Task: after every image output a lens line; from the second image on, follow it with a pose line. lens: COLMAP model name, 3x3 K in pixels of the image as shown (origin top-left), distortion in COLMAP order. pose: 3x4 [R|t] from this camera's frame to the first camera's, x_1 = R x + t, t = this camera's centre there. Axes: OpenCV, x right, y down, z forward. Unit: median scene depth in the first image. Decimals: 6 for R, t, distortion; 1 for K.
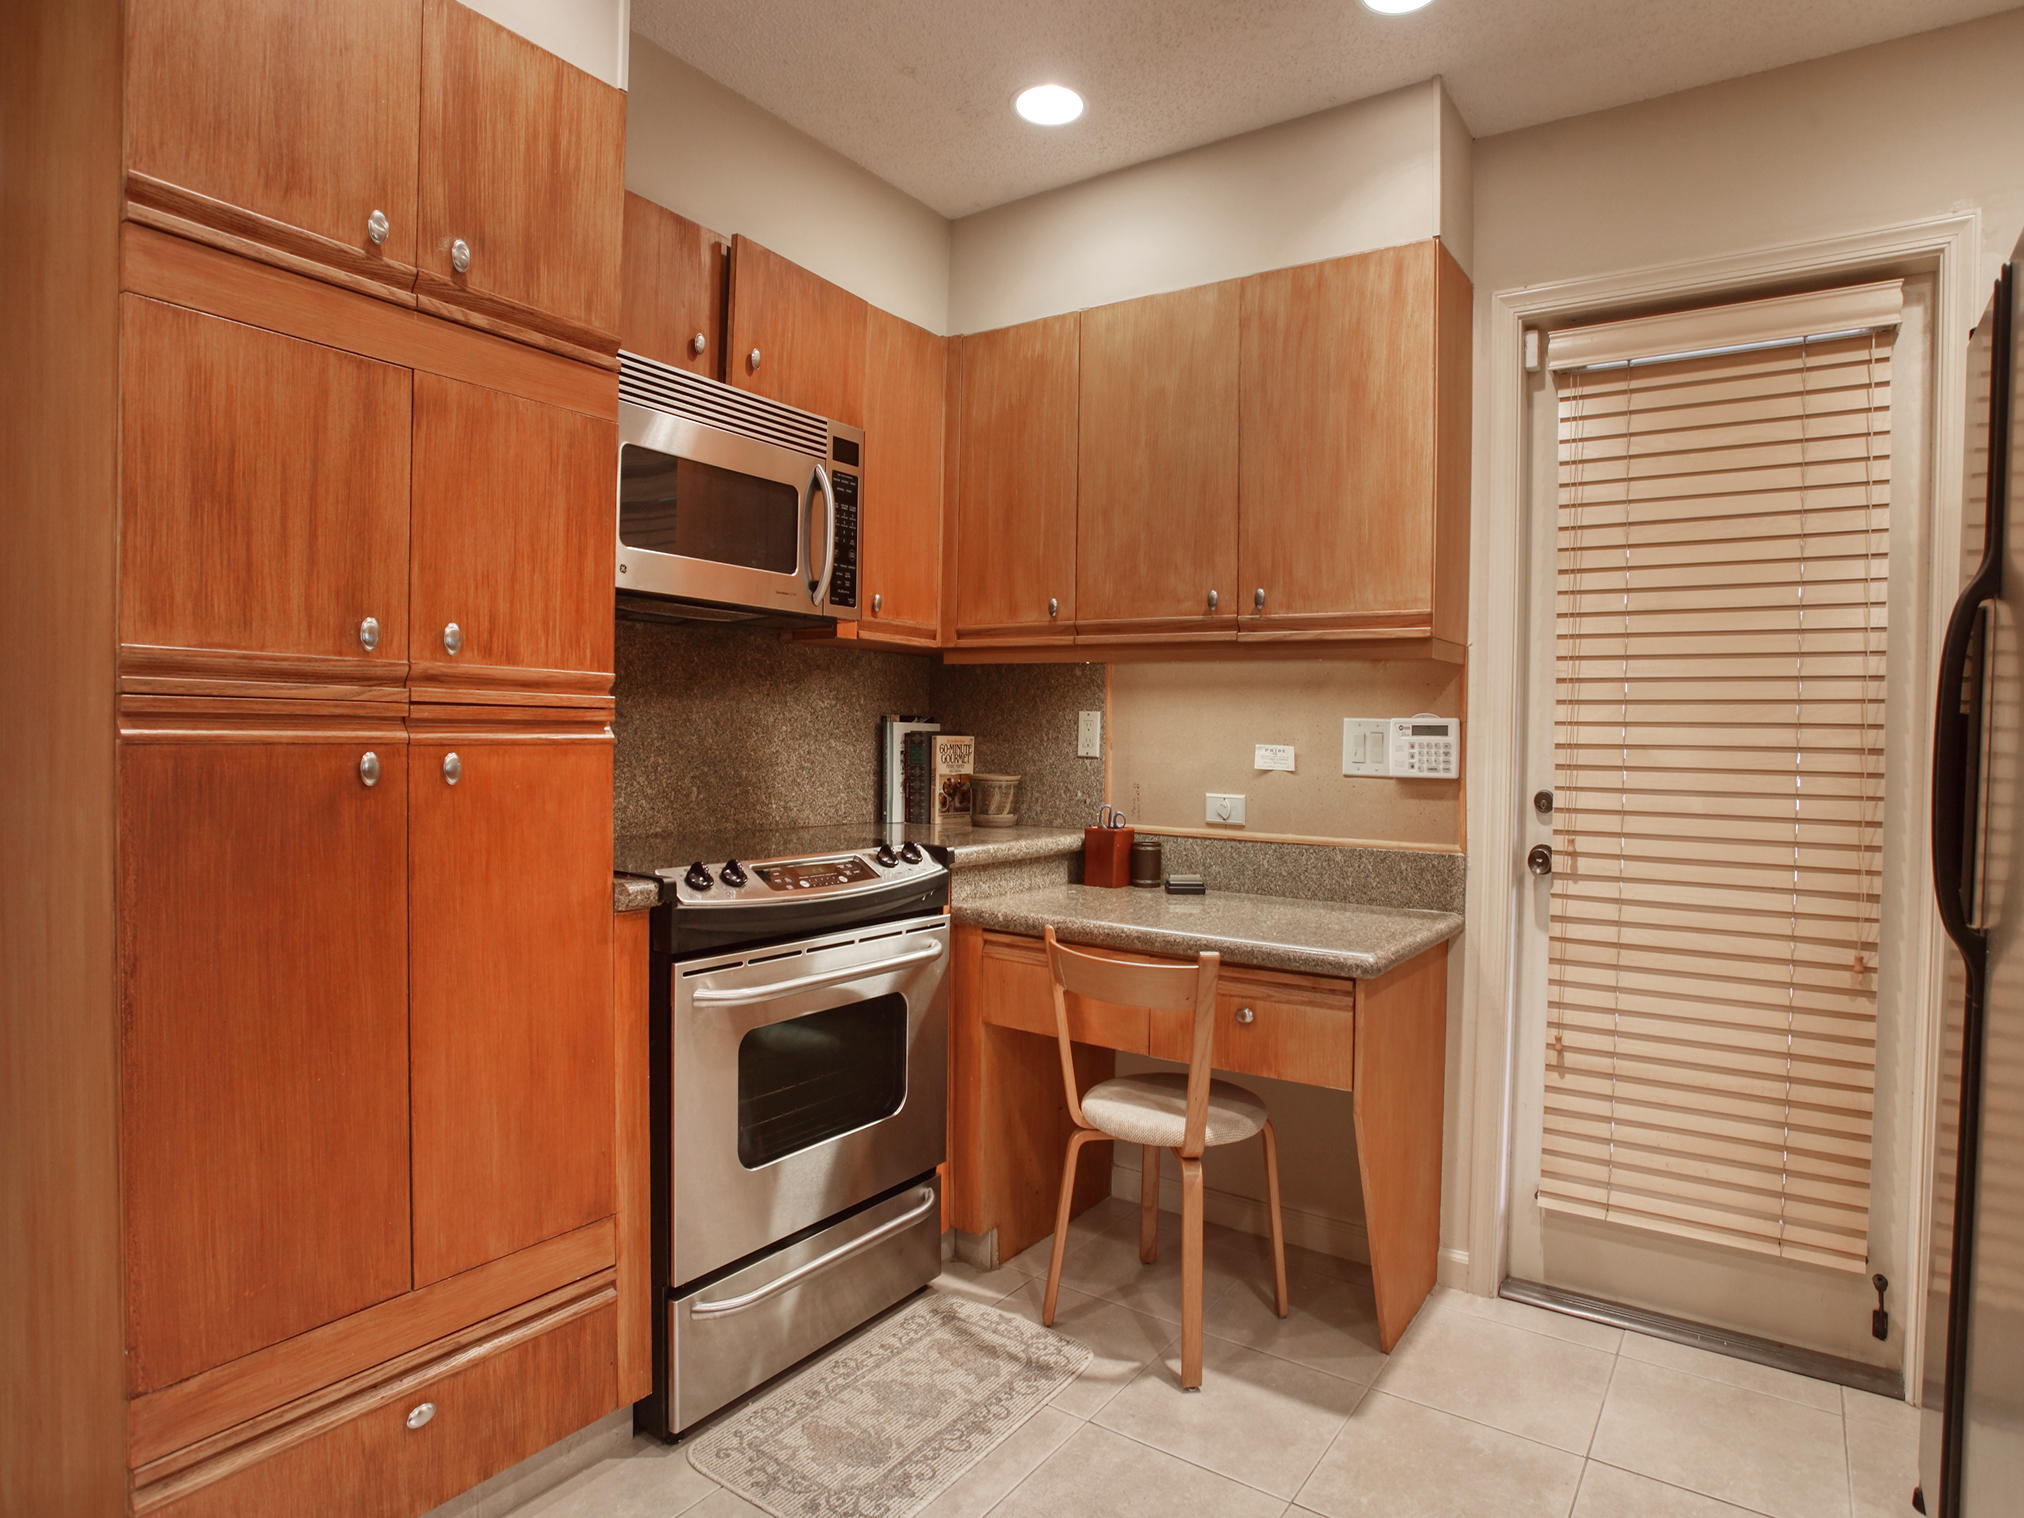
lens RADIAL K [[1161.3, 0, 1018.4], [0, 1161.3, 752.5], [0, 0, 1]] dist [-0.066322, 0.025883]
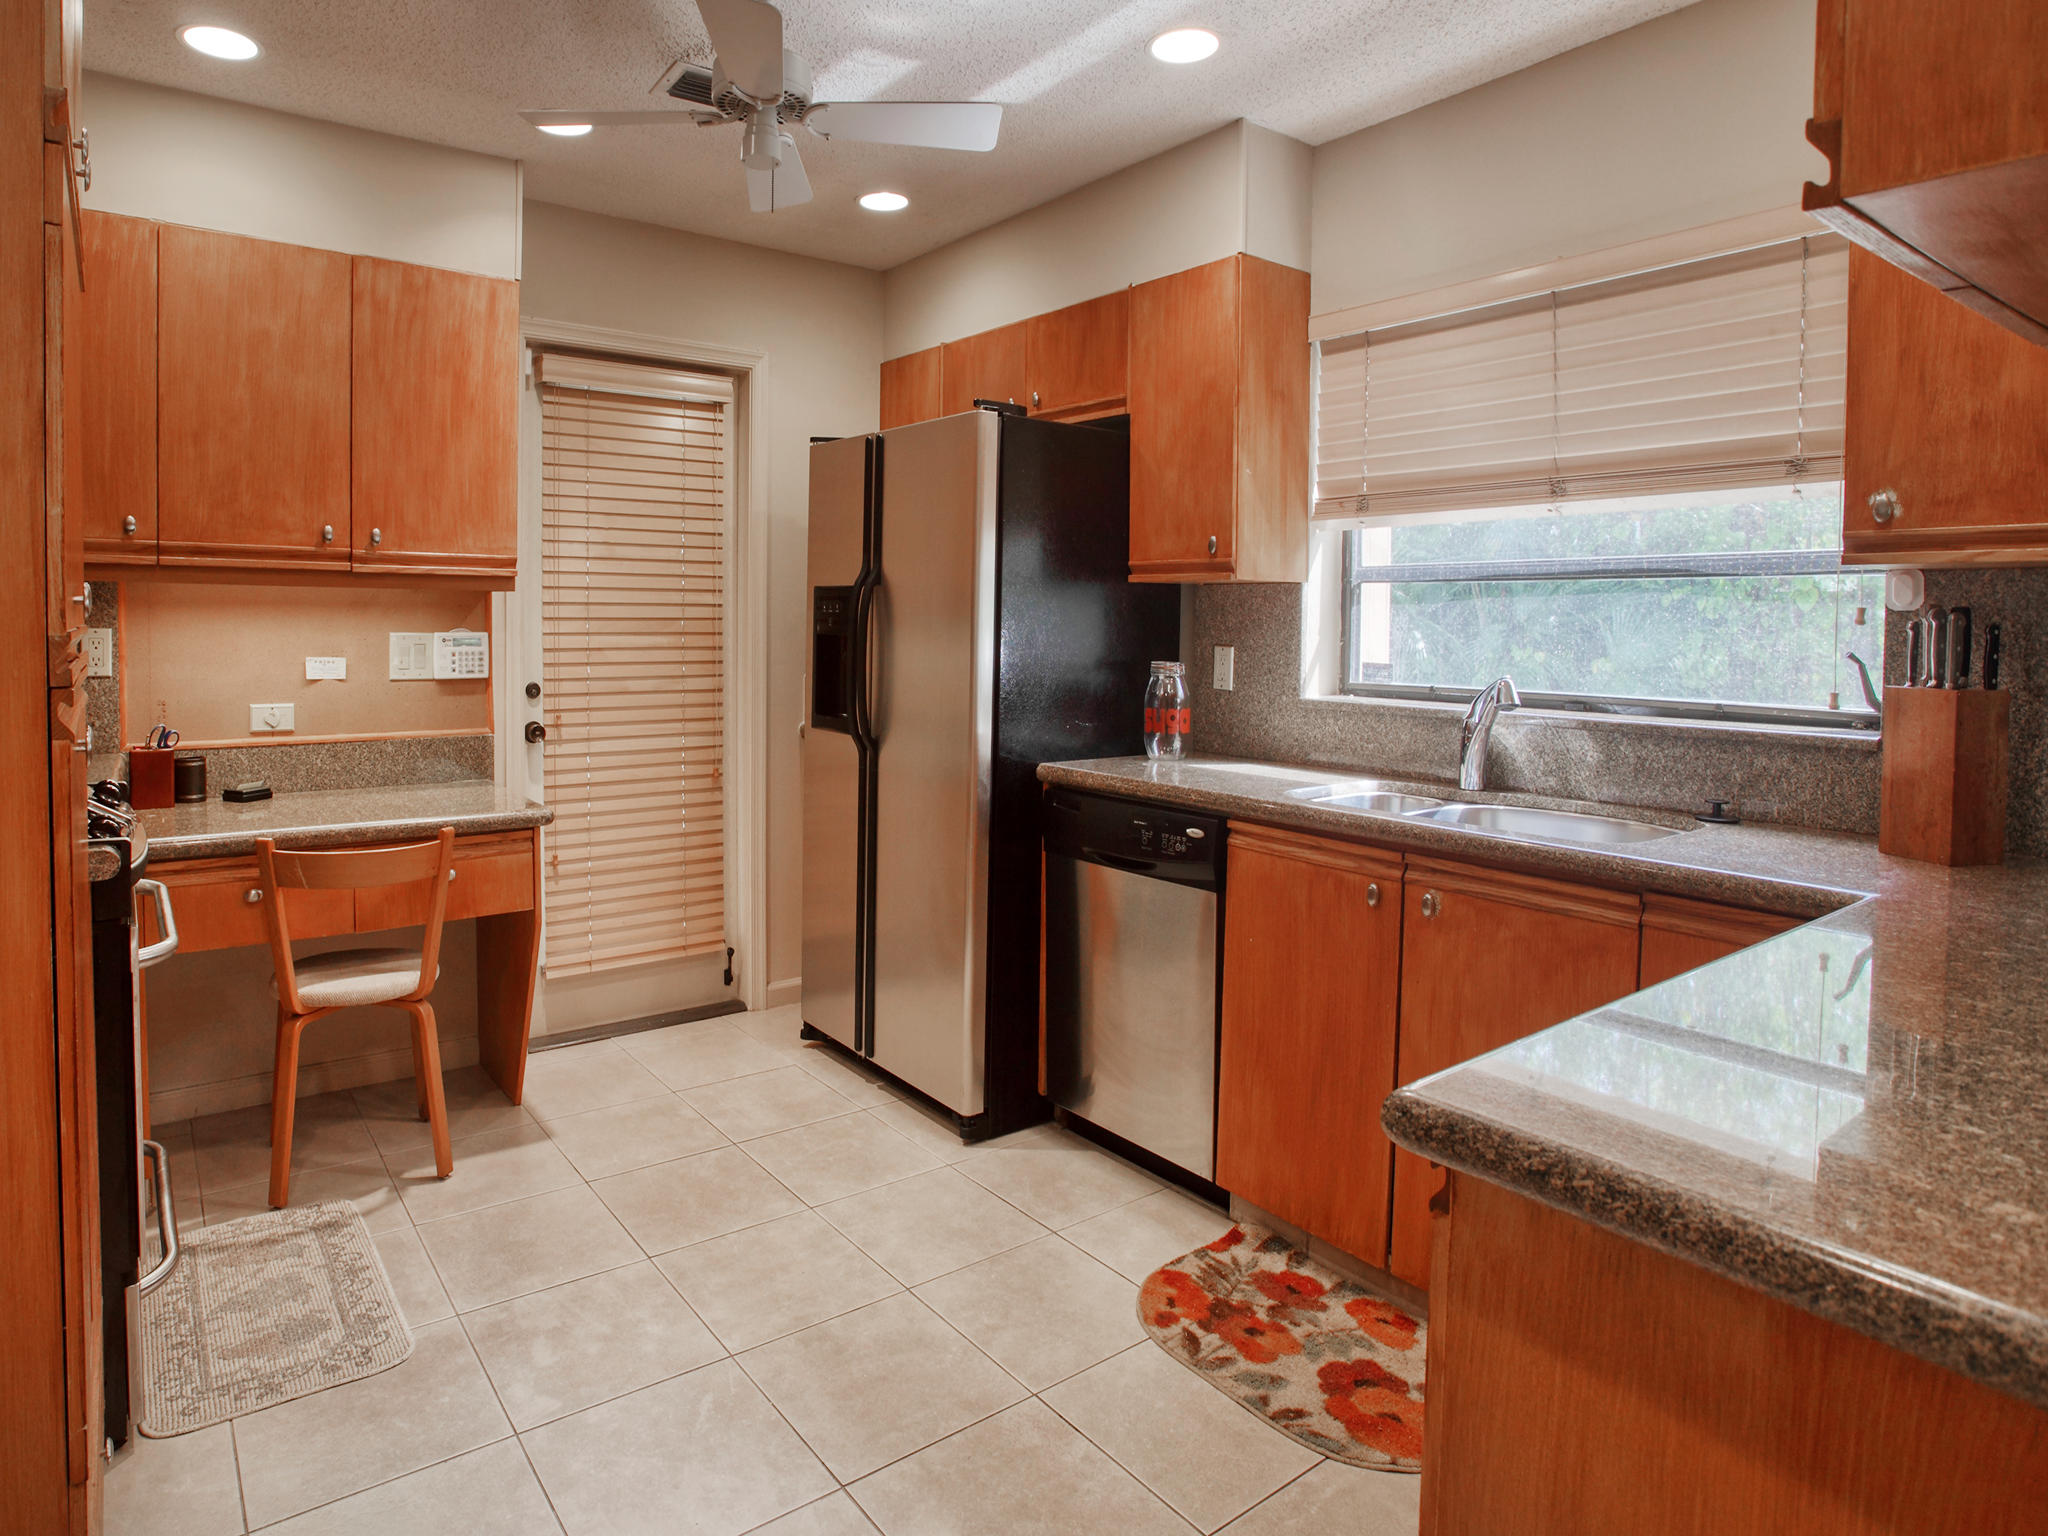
lens RADIAL K [[1188.1, 0, 981.7], [0, 1188.1, 657.4], [0, 0, 1]] dist [-0.079116, 0.034969]
pose [[0.335342, -0.046863, 0.940930, -0.708586], [0.010407, 0.998885, 0.046041, -0.057996], [-0.942039, -0.005647, 0.335456, 0.013986]]
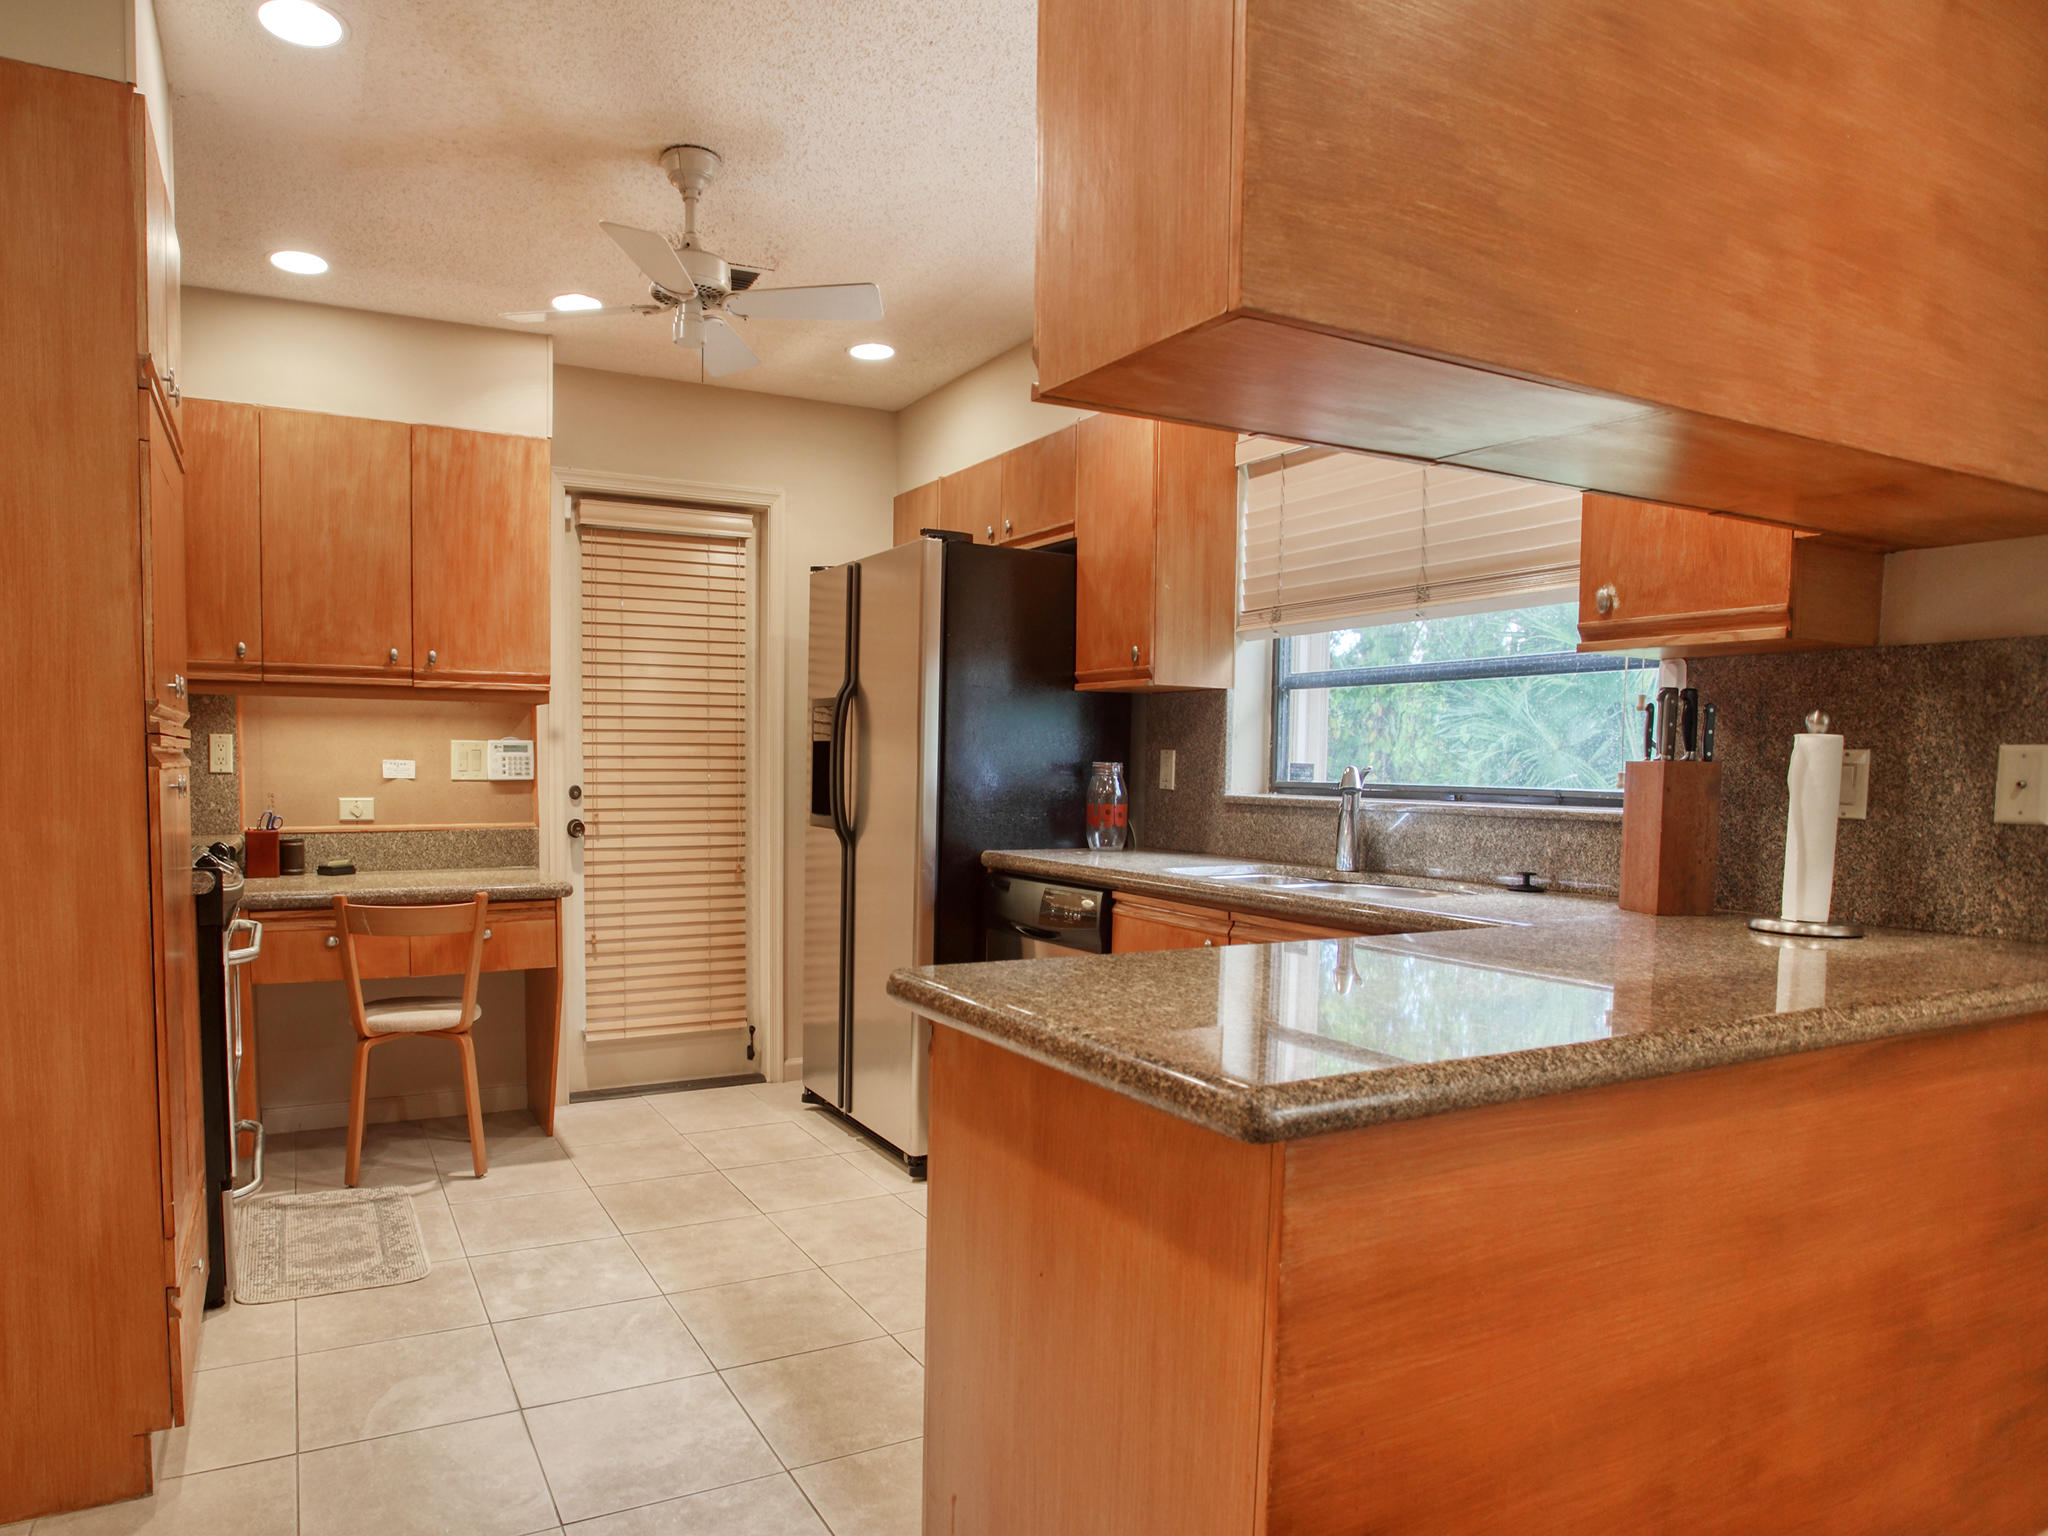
lens RADIAL K [[1266.4, 0, 951.5], [0, 1266.4, 842.3], [0, 0, 1]] dist [-0.056679, 0.003357]
pose [[0.476715, -0.072096, 0.876096, -0.858155], [0.013965, 0.997126, 0.074457, -0.011477], [-0.878947, -0.023260, 0.476352, -0.310413]]
